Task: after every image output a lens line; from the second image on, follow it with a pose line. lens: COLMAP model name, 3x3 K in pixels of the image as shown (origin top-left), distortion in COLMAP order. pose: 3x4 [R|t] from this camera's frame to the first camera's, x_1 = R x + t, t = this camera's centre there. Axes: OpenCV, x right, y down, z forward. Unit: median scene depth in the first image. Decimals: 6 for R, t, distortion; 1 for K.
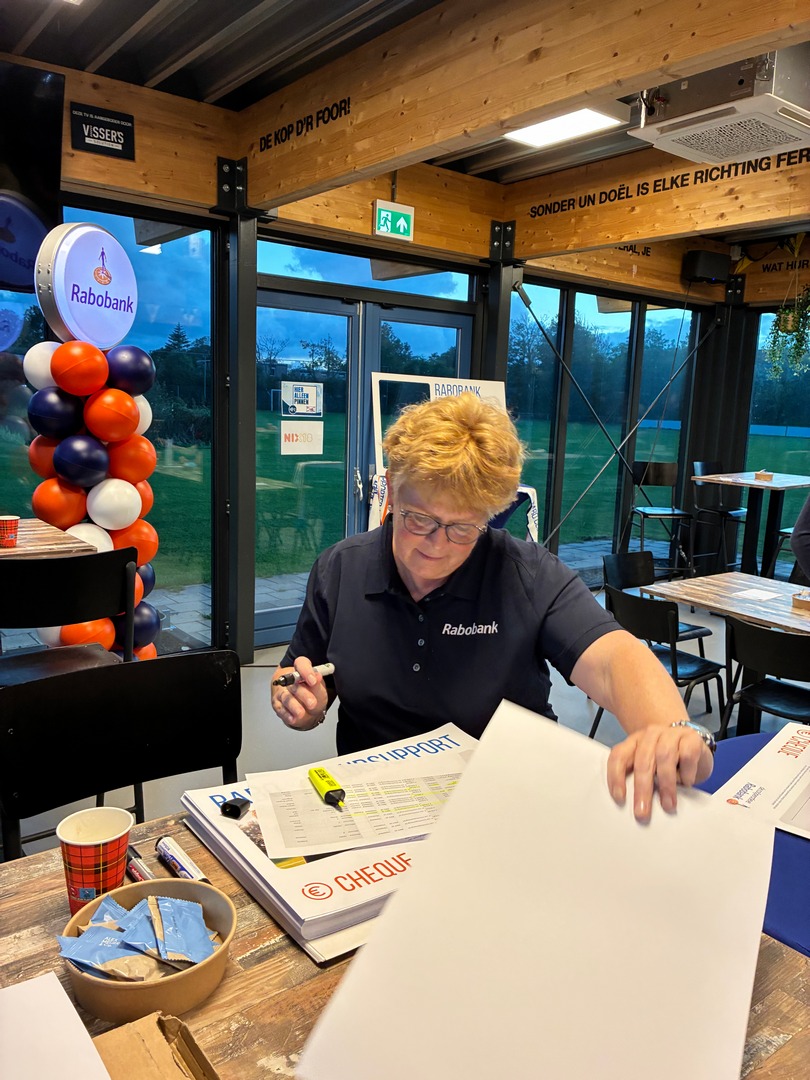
lens RADIAL K [[818.5, 0, 420.5], [0, 818.5, 531.0], [0, 0, 1]] dist [0.042220, -0.050961]
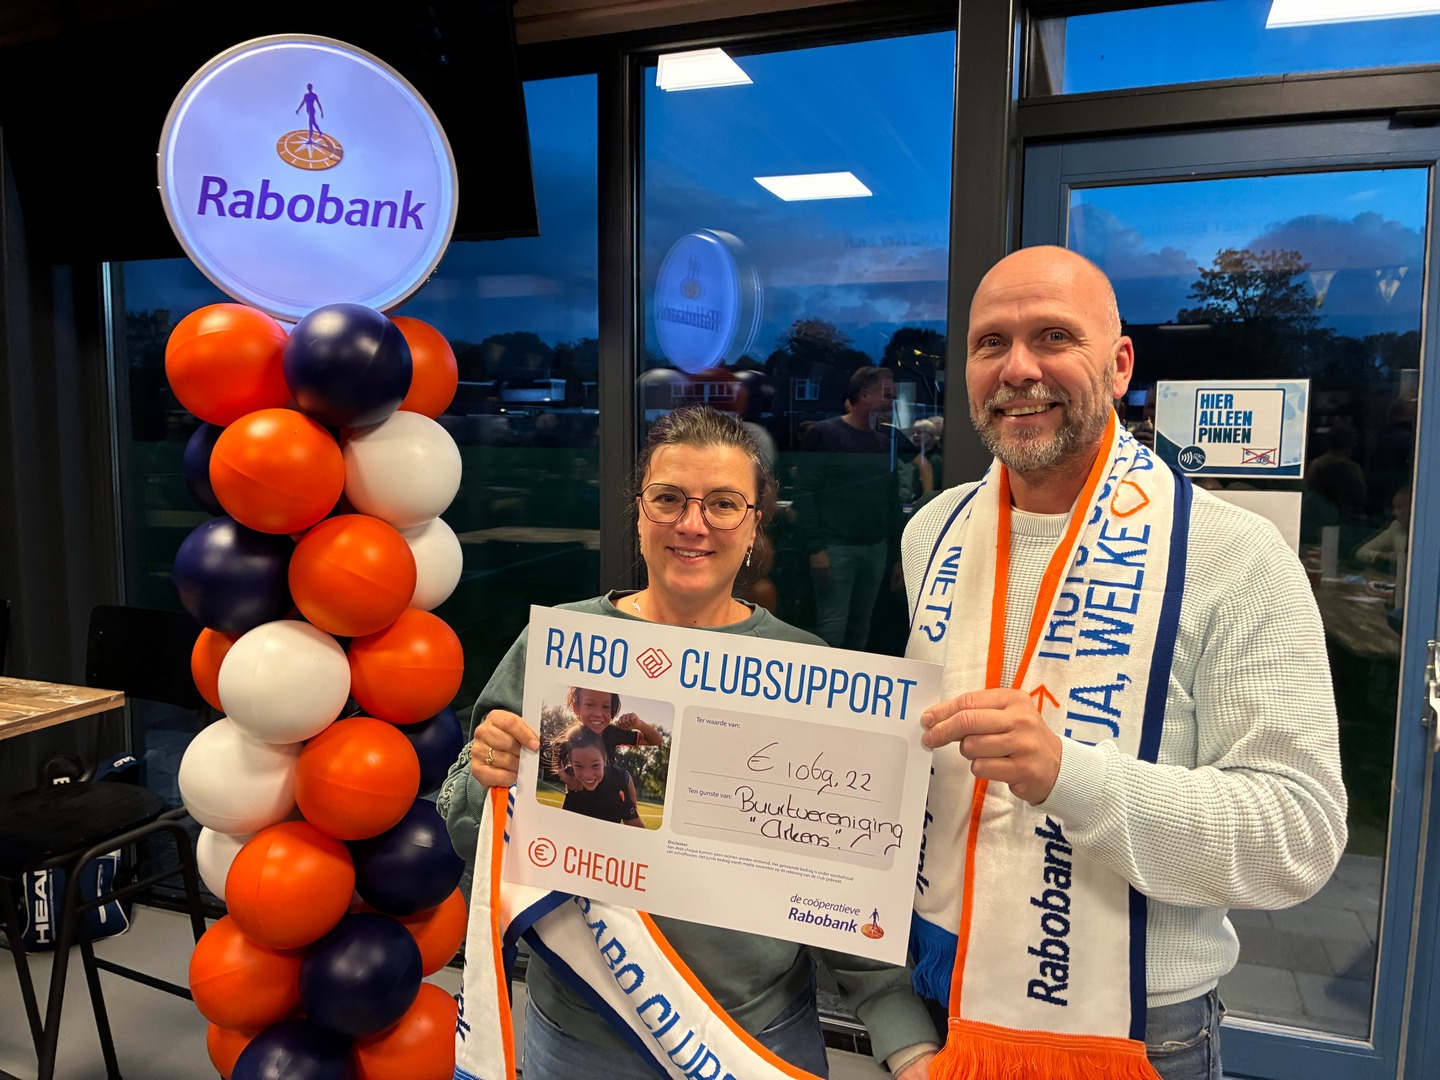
lens RADIAL K [[1091.4, 0, 708.9], [0, 1091.4, 538.8], [0, 0, 1]] dist [0.042220, -0.050961]
pose [[0.510930, 0.050147, -0.858158, 0.147758], [-0.123375, 0.992239, -0.015473, -0.083423], [0.850723, 0.113782, 0.513152, 0.603714]]
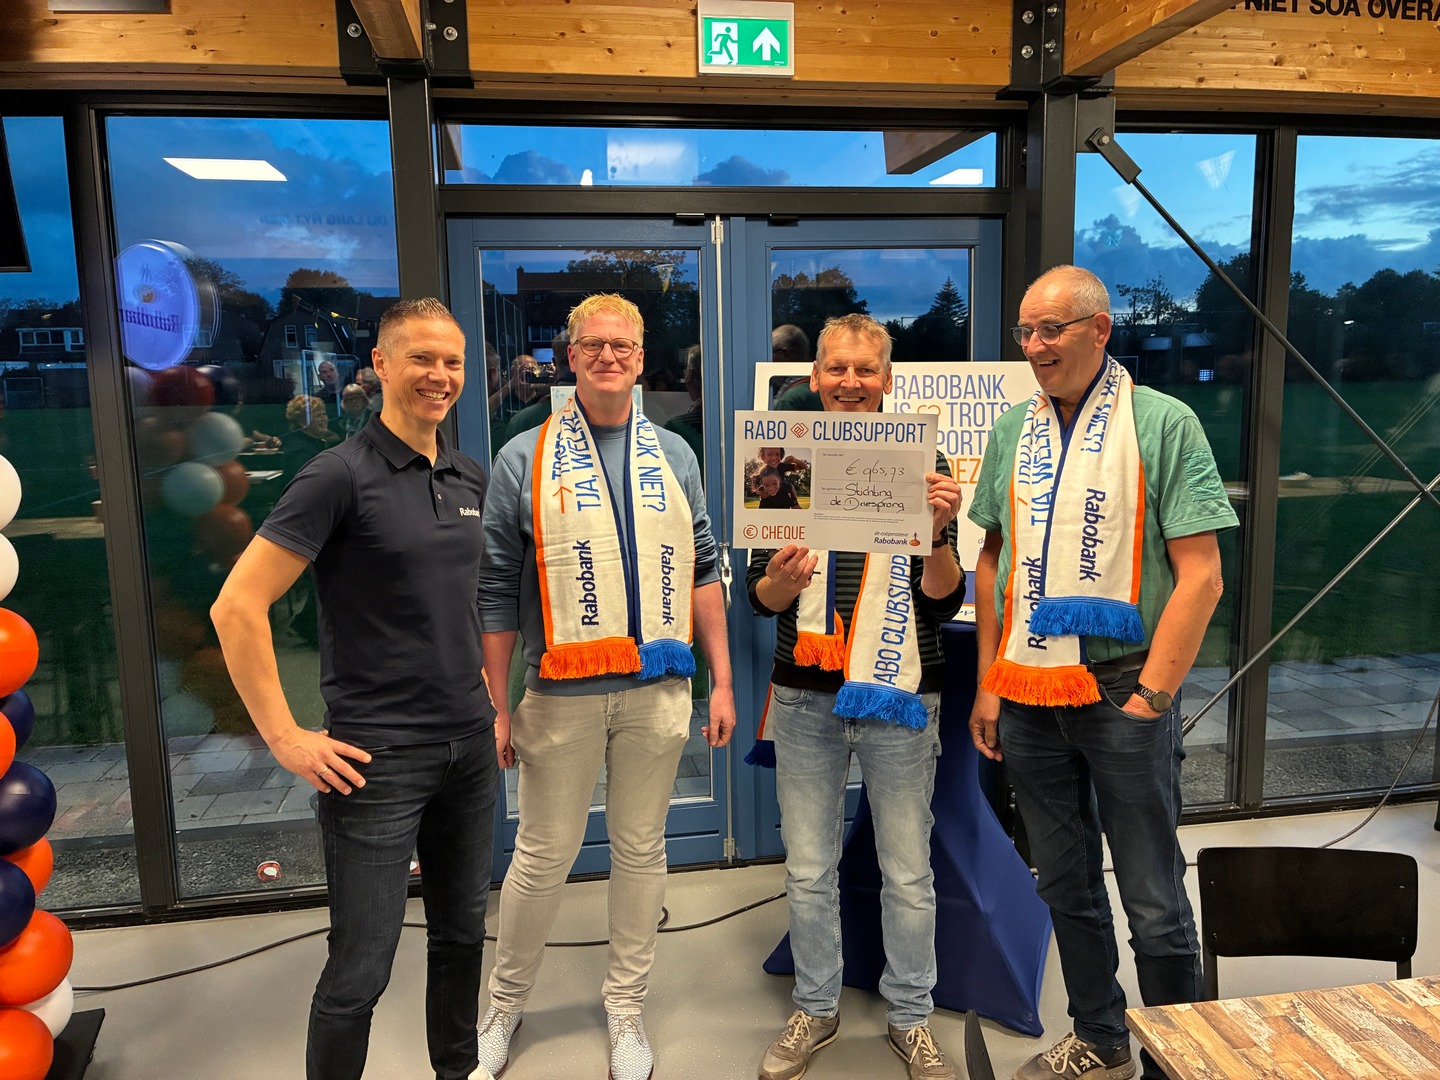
lens RADIAL K [[1091.4, 0, 726.2], [0, 1091.4, 524.9], [0, 0, 1]] dist [0.042220, -0.050961]
pose [[0.876269, 0.011472, -0.481685, 0.270926], [-0.021940, 0.999630, -0.016105, -0.086006], [0.481322, 0.024681, 0.876196, 0.449307]]
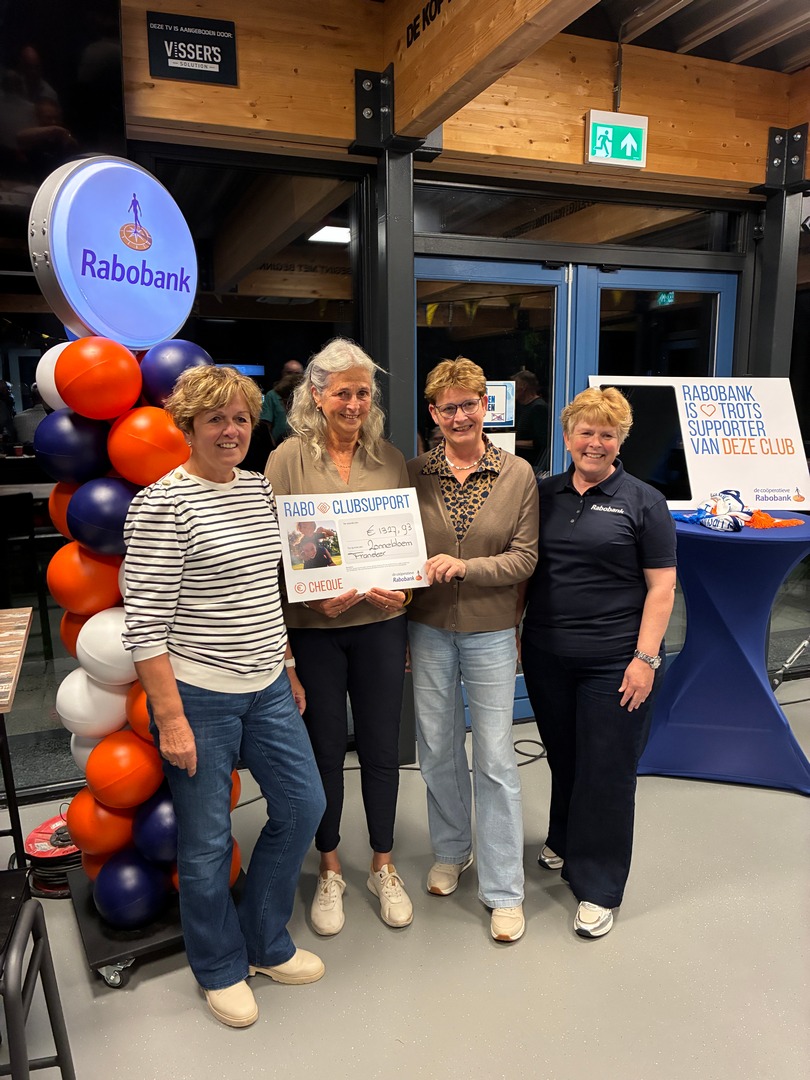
lens RADIAL K [[818.5, 0, 417.8], [0, 818.5, 535.6], [0, 0, 1]] dist [0.042220, -0.050961]
pose [[0.953302, 0.009890, -0.301858, 0.021146], [-0.006639, 0.999908, 0.011795, -0.052831], [0.301947, -0.009240, 0.953280, 0.290447]]
